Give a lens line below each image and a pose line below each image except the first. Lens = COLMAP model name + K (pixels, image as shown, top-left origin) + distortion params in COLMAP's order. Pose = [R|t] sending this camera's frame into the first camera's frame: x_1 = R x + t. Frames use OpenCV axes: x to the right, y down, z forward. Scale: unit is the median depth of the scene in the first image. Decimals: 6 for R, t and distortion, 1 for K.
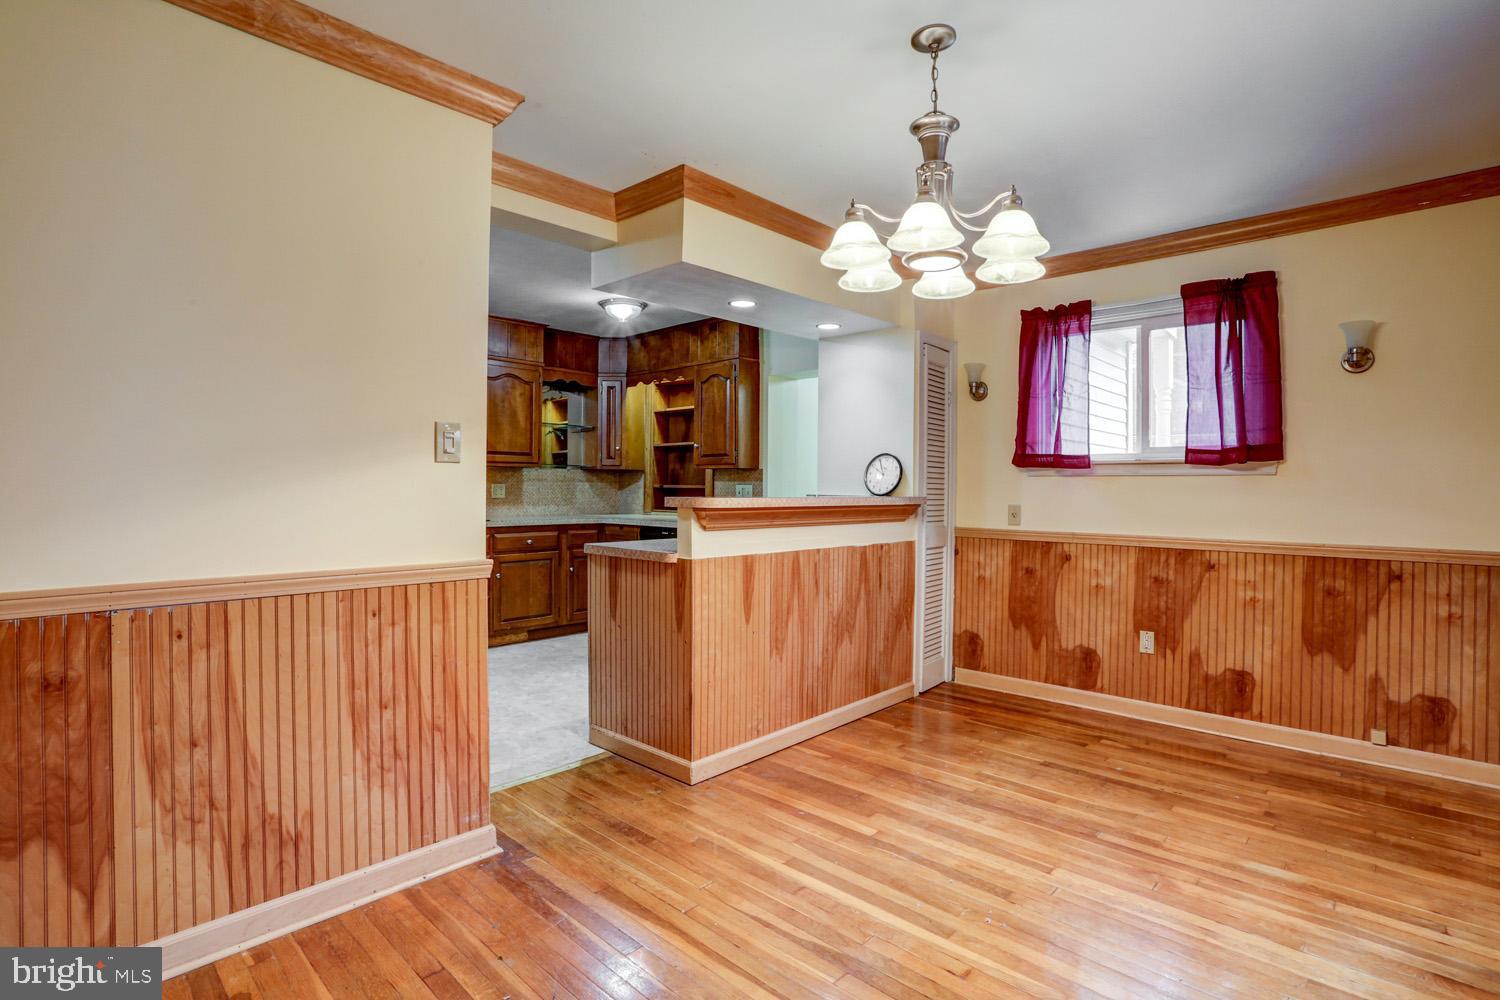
lens RADIAL K [[738.2, 0, 757.6], [0, 738.2, 493.1], [0, 0, 1]] dist [-0.053355, 0.016753]
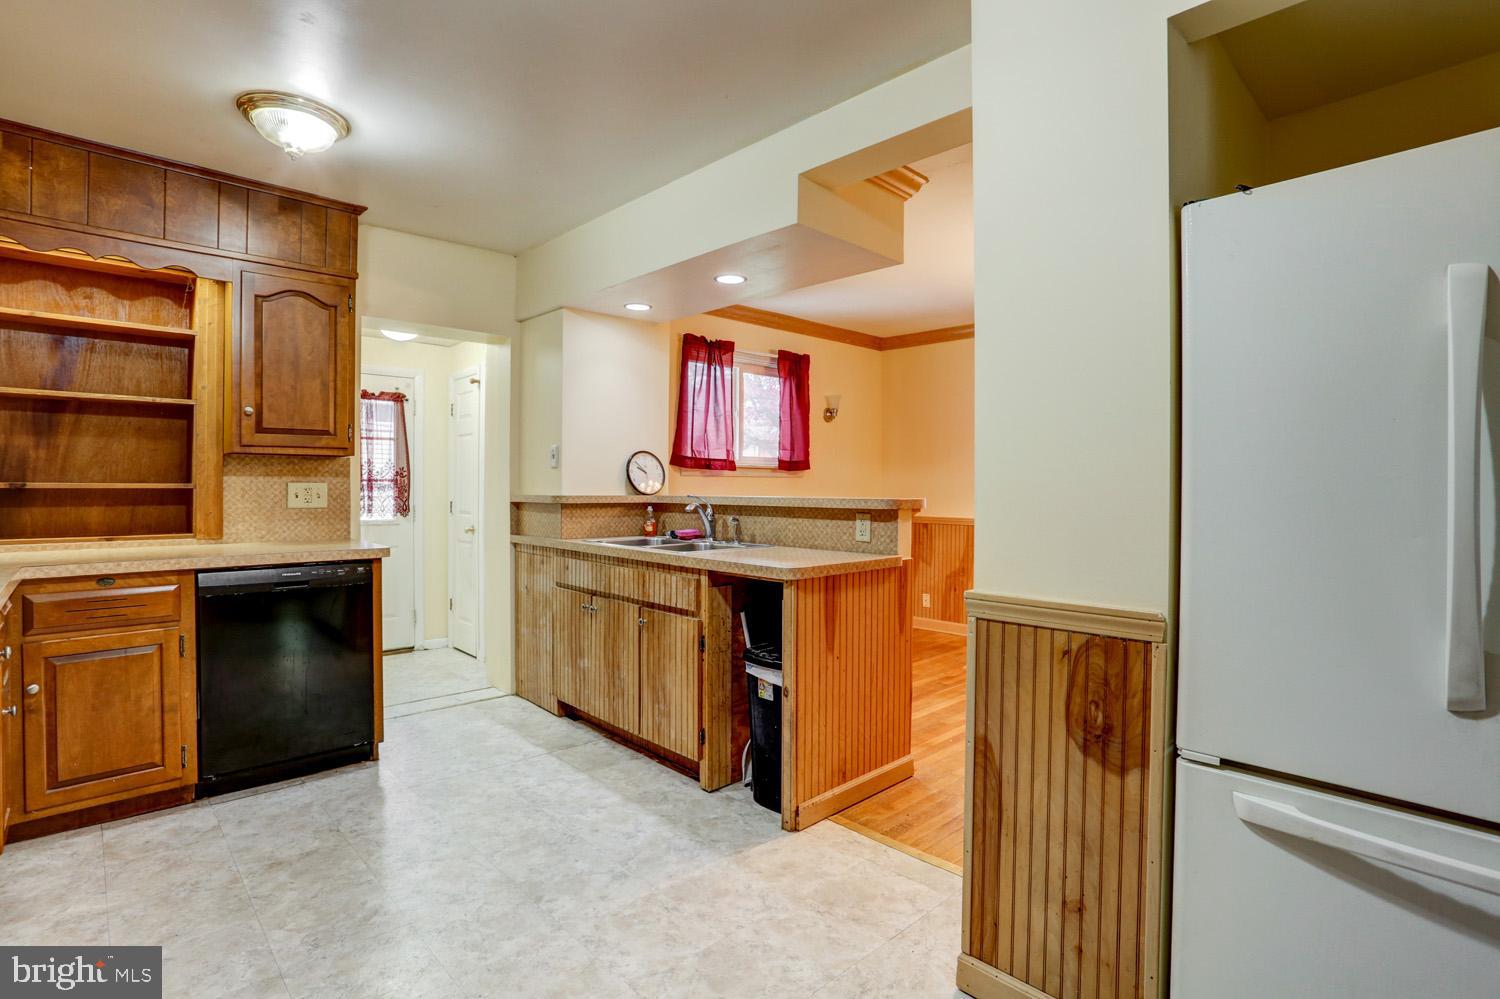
lens RADIAL K [[738.2, 0, 748.5], [0, 738.2, 490.2], [0, 0, 1]] dist [-0.053355, 0.016753]
pose [[0.053253, -0.013779, 0.998486, -0.599014], [0.004349, 0.999899, 0.013567, -0.011216], [-0.998572, 0.003620, 0.053307, 0.621582]]
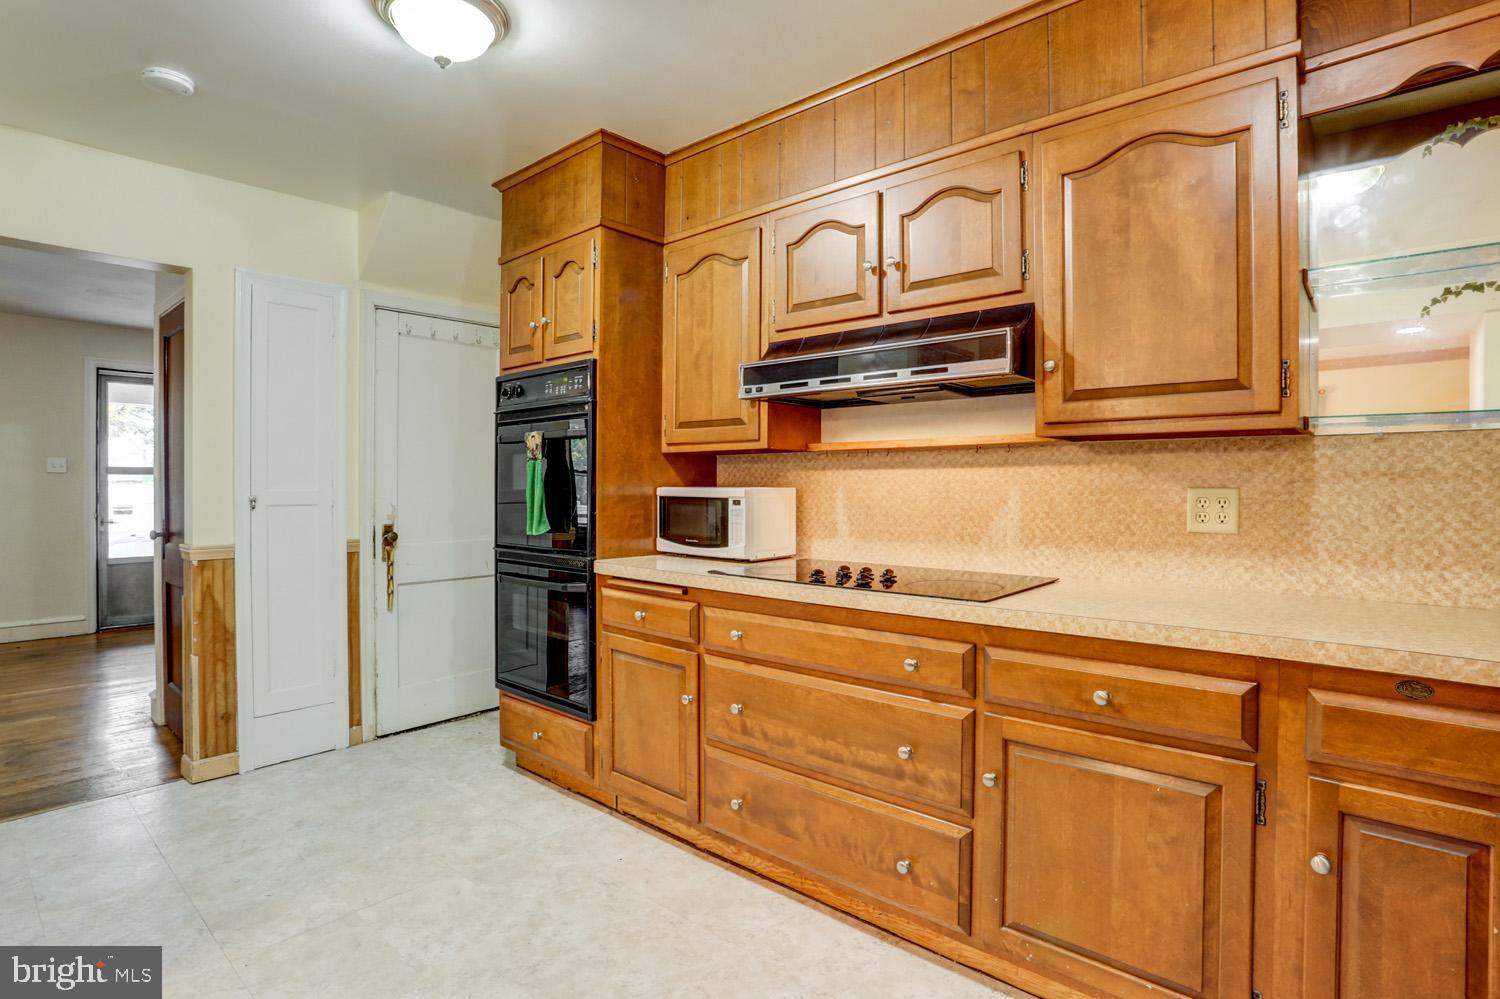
lens RADIAL K [[738.2, 0, 769.5], [0, 738.2, 495.7], [0, 0, 1]] dist [-0.053355, 0.016753]
pose [[0.060786, -0.000024, -0.998151, -0.043842], [-0.011130, 0.999938, -0.000702, -0.007868], [0.998089, 0.011152, 0.060782, 0.823109]]
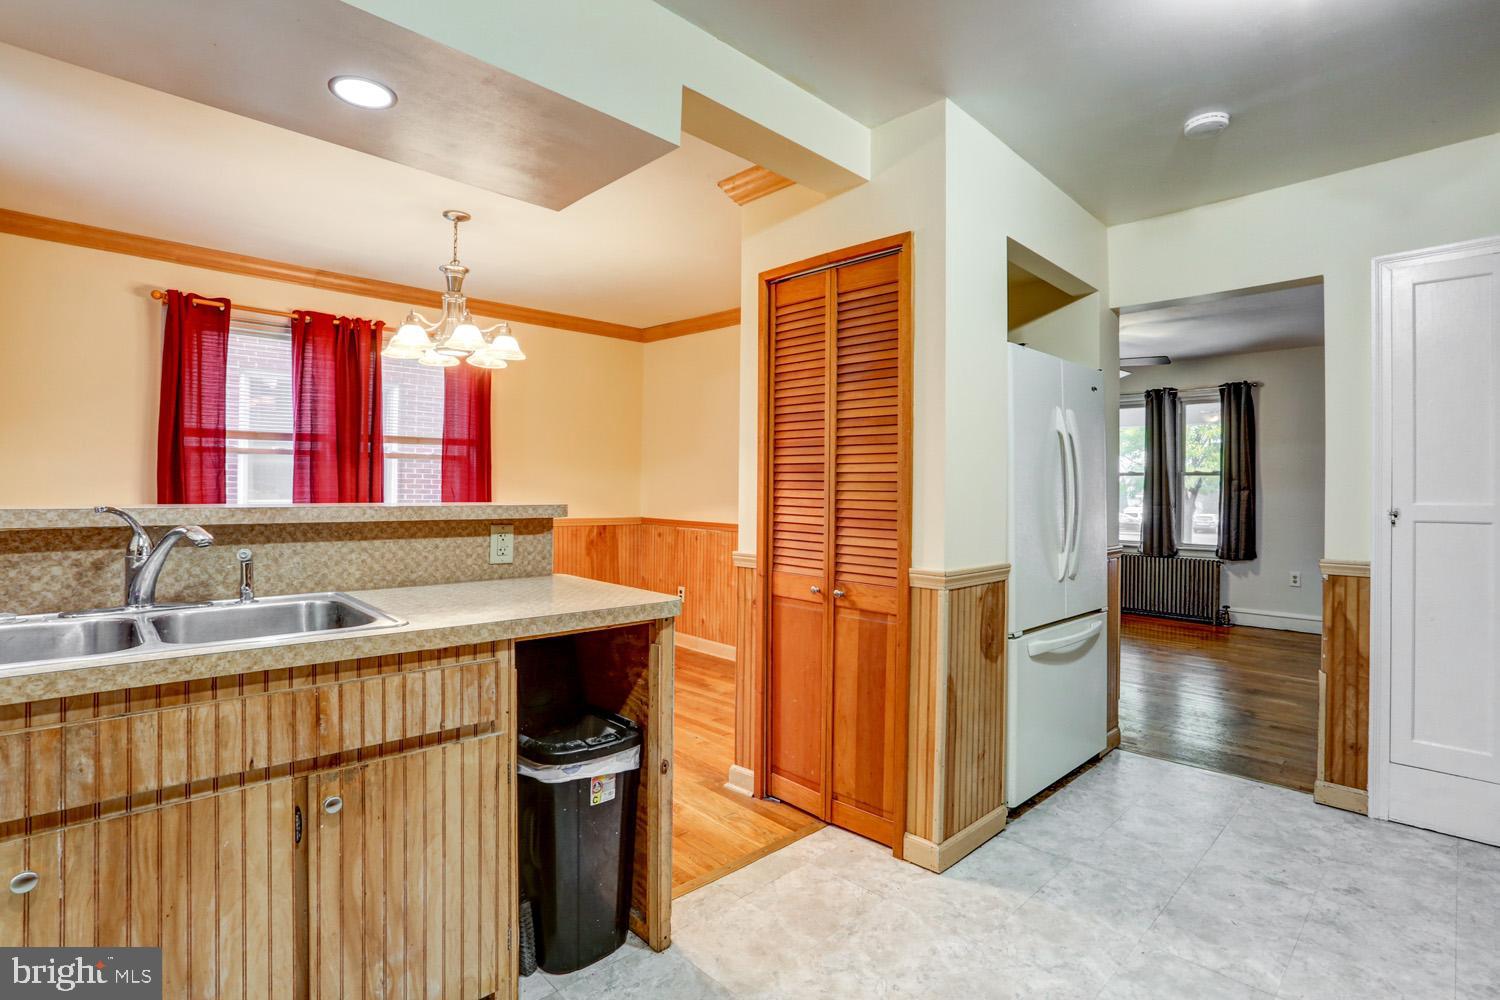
lens RADIAL K [[738.2, 0, 757.6], [0, 738.2, 486.1], [0, 0, 1]] dist [-0.053355, 0.016753]
pose [[-0.999466, -0.022124, 0.024061, -0.200552], [-0.022041, 0.999750, 0.003721, -0.011537], [-0.024137, 0.003189, -0.999704, 0.952912]]
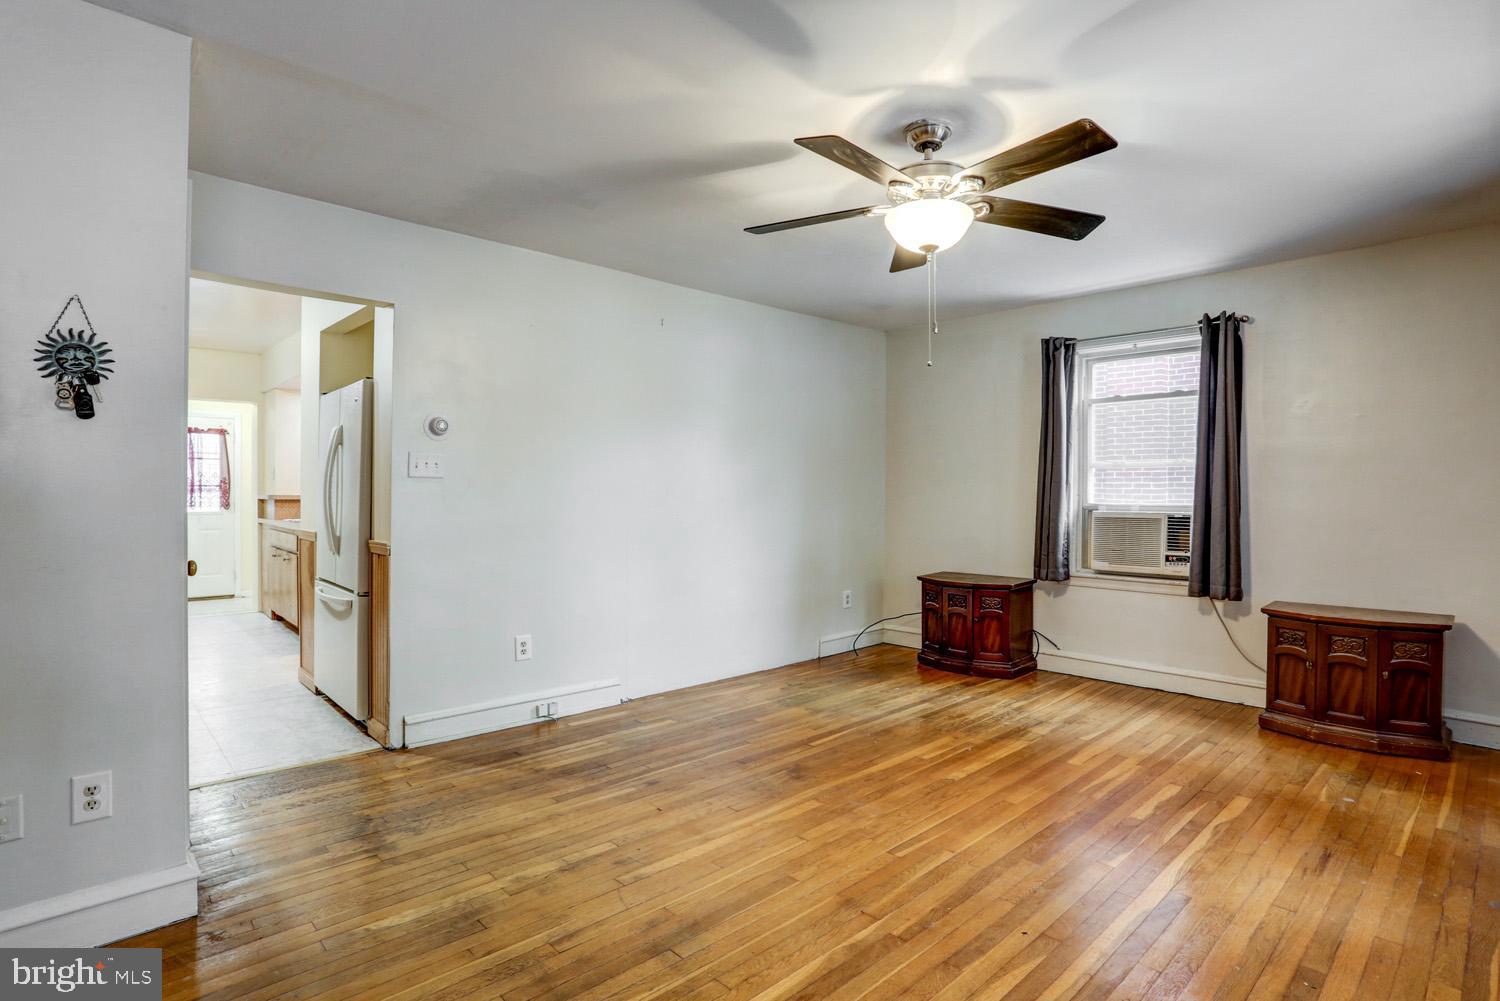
lens RADIAL K [[738.2, 0, 755.6], [0, 738.2, 494.2], [0, 0, 1]] dist [-0.053355, 0.016753]
pose [[0.039461, -0.004975, 0.999209, -1.066761], [-0.002992, 0.999983, 0.005097, -0.006657], [-0.999217, -0.003191, 0.039446, 0.014111]]
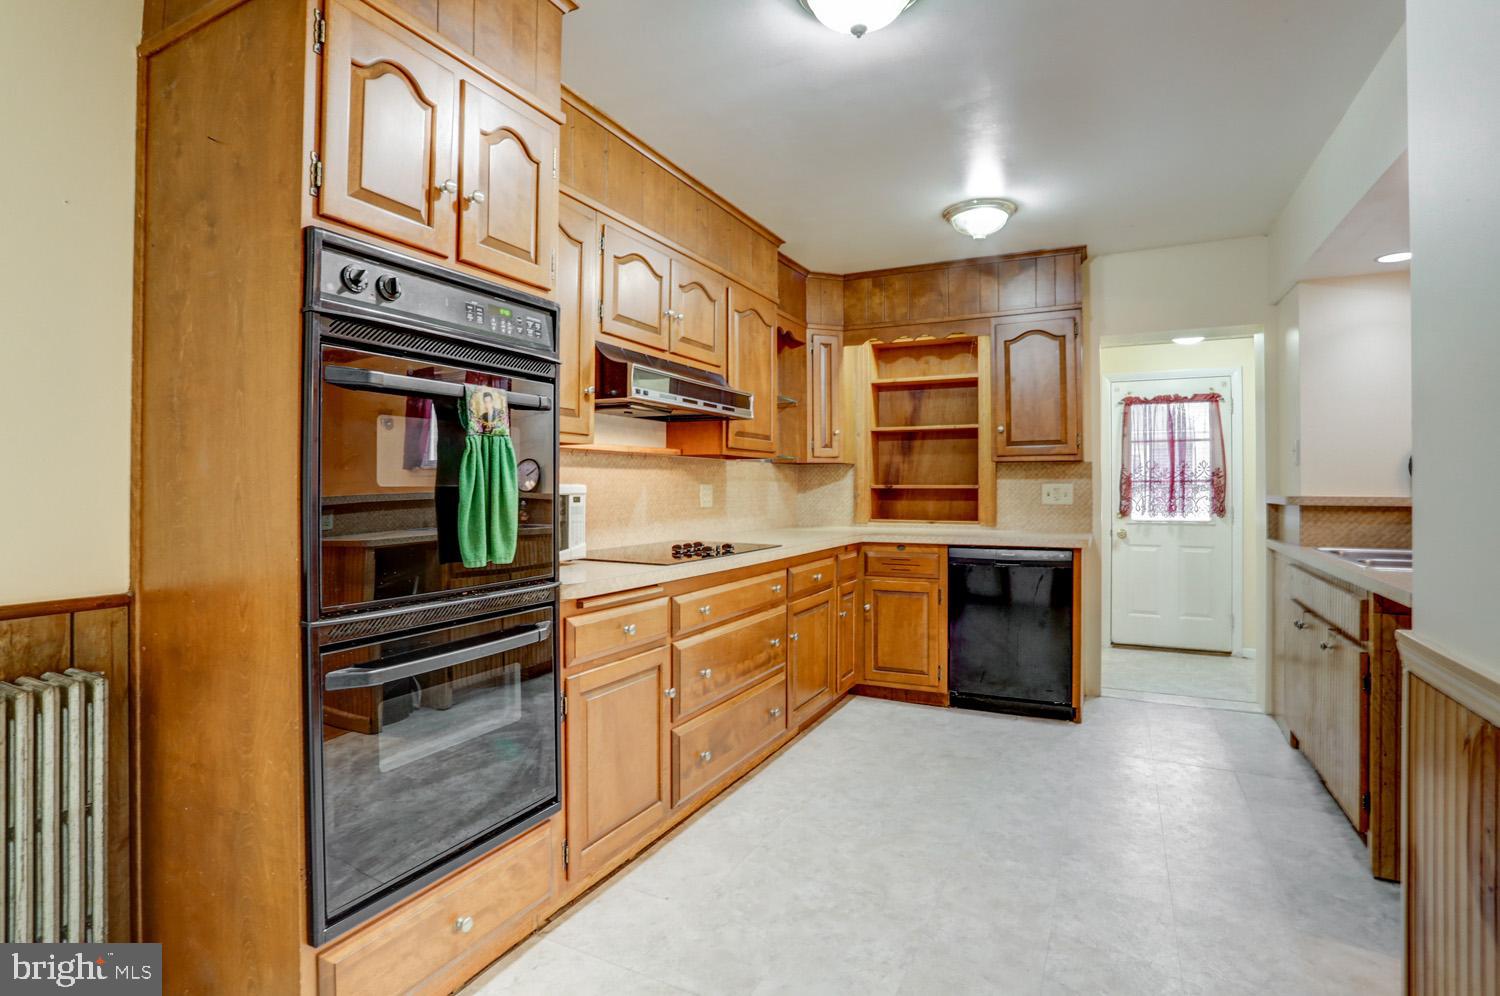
lens RADIAL K [[738.2, 0, 722.2], [0, 738.2, 486.6], [0, 0, 1]] dist [-0.053355, 0.016753]
pose [[0.965666, -0.009506, 0.259612, -0.533421], [0.011217, 0.999924, -0.005109, -0.008000], [-0.259544, 0.007845, 0.965700, 0.396075]]
